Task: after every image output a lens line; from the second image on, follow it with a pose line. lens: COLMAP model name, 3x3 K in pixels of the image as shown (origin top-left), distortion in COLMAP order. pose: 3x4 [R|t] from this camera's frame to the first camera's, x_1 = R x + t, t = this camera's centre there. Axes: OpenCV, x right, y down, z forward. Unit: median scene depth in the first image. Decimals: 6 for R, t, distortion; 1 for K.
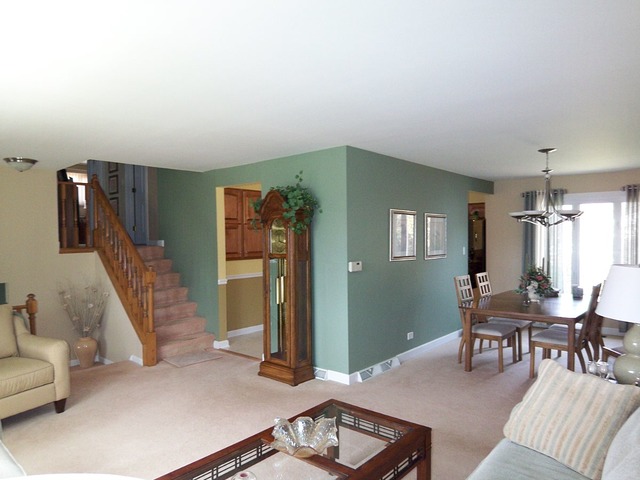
lens RADIAL K [[433.0, 0, 322.1], [0, 433.0, 247.6], [0, 0, 1]] dist [-0.003043, -0.055106]
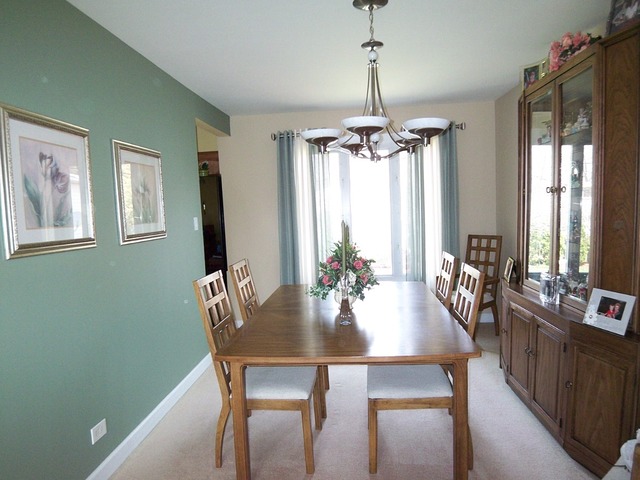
lens RADIAL K [[433.0, 0, 322.1], [0, 433.0, 247.6], [0, 0, 1]] dist [-0.003043, -0.055106]
pose [[0.800463, -0.080951, 0.593891, 0.144886], [0.053827, 0.996543, 0.063285, 0.013911], [-0.596961, -0.018689, 0.802053, 0.540453]]
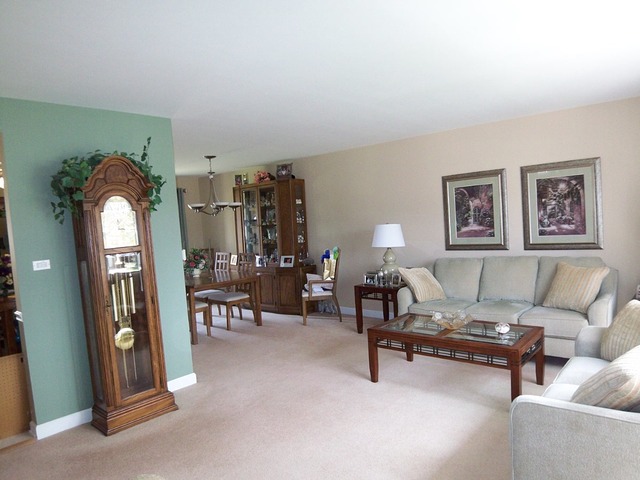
lens RADIAL K [[433.0, 0, 322.1], [0, 433.0, 247.6], [0, 0, 1]] dist [-0.003043, -0.055106]
pose [[0.011660, -0.057406, 0.998283, -0.677753], [0.095521, 0.993849, 0.056036, 0.005184], [-0.995359, 0.094703, 0.017072, 0.562415]]
